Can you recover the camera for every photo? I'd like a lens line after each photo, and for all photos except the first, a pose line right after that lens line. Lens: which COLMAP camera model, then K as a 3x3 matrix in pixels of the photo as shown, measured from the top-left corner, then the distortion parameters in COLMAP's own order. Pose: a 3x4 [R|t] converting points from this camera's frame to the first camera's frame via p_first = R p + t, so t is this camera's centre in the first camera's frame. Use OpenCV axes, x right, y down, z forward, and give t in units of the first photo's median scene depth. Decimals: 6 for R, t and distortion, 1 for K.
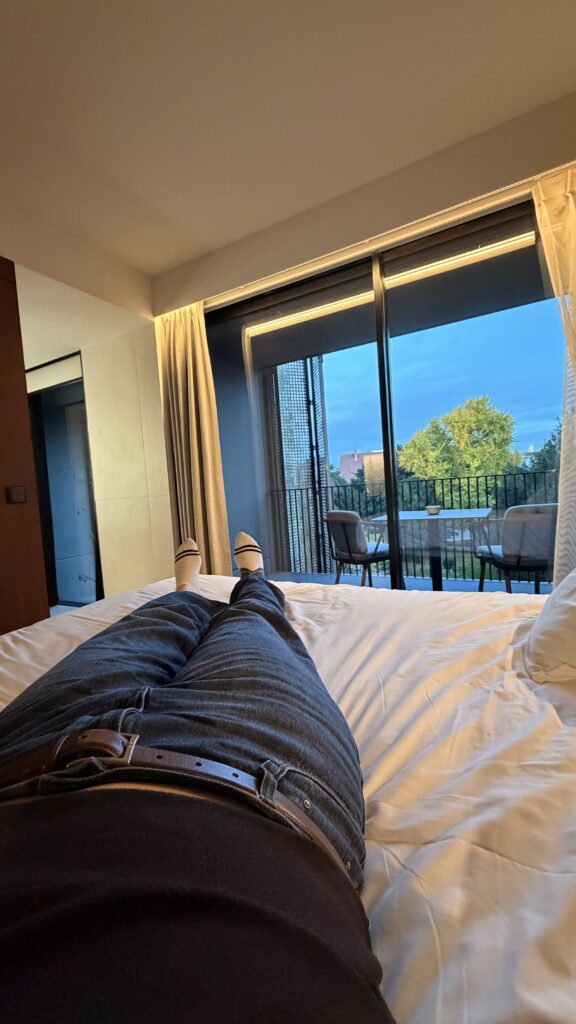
lens RADIAL K [[411.3, 0, 293.7], [0, 411.3, 507.2], [0, 0, 1]] dist [0.002660, 0.000176]
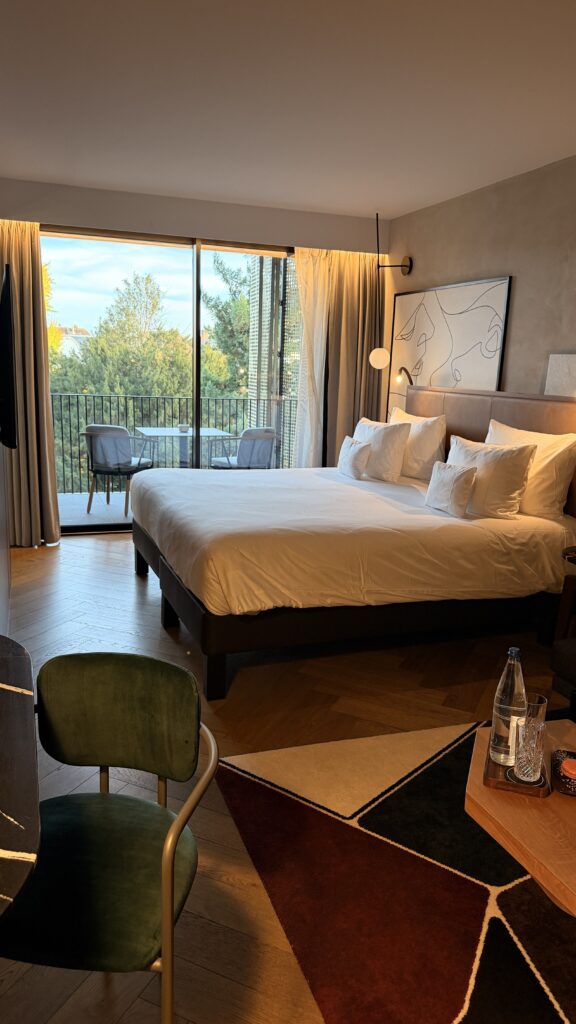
lens RADIAL K [[713.1, 0, 288.0], [0, 713.1, 512.0], [0, 0, 1]] dist [0.117374, -0.211984]
pose [[0.666201, -0.057736, 0.743534, -0.721625], [-0.045687, 0.991967, 0.117962, -0.007738], [-0.744371, -0.112557, 0.658212, -0.449960]]
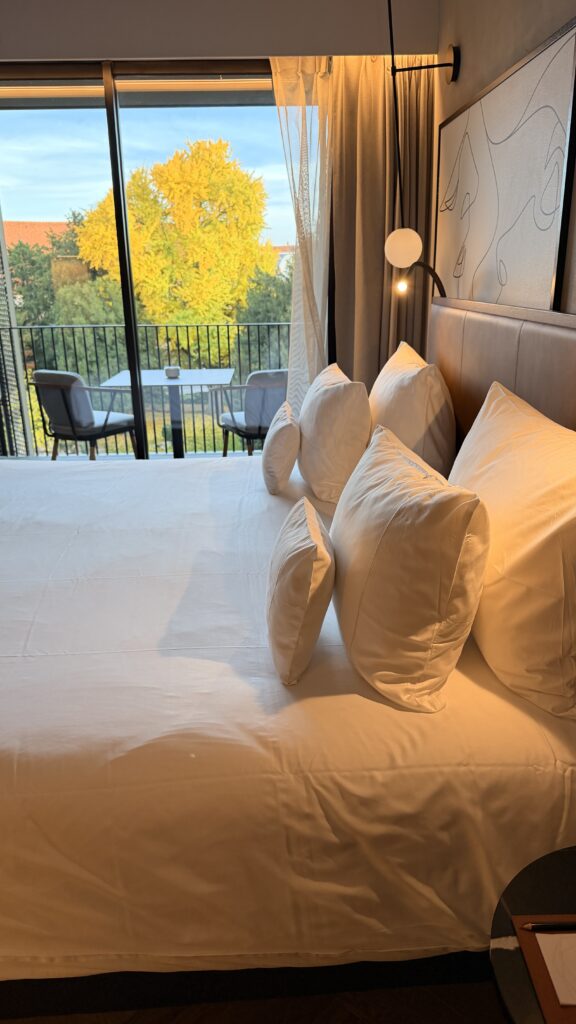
lens RADIAL K [[714.4, 0, 307.2], [0, 714.4, 518.3], [0, 0, 1]] dist [0.119412, -0.211429]
pose [[0.853309, -0.108444, 0.510004, -0.147490], [-0.022955, 0.969371, 0.244528, -0.049103], [-0.520900, -0.220365, 0.824683, -0.301779]]
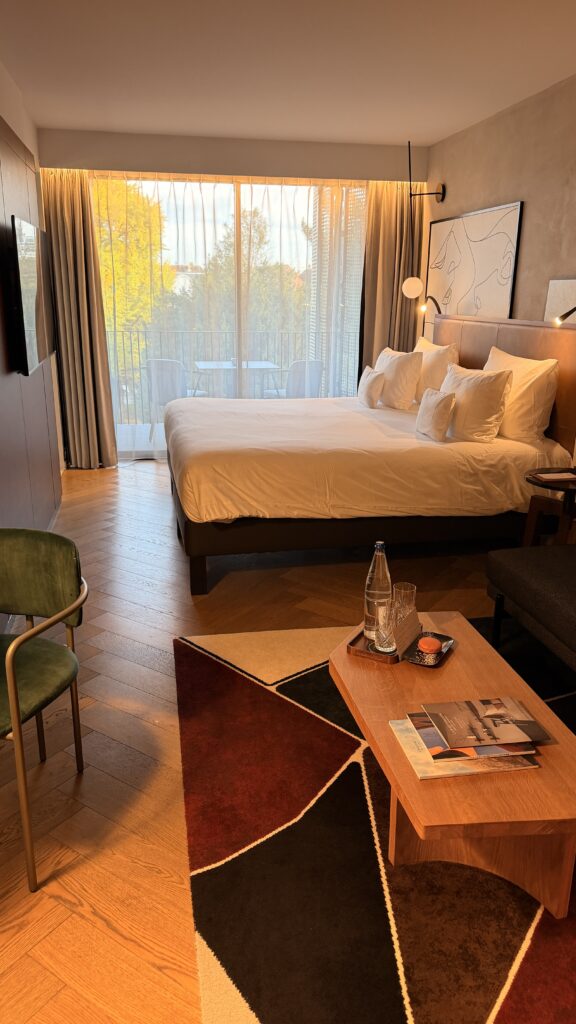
lens RADIAL K [[713.1, 0, 288.0], [0, 713.1, 512.0], [0, 0, 1]] dist [0.117374, -0.211984]
pose [[0.776085, -0.106809, 0.621517, -0.676896], [-0.033449, 0.977194, 0.209700, -0.006308], [-0.629741, -0.183534, 0.754813, -0.607444]]
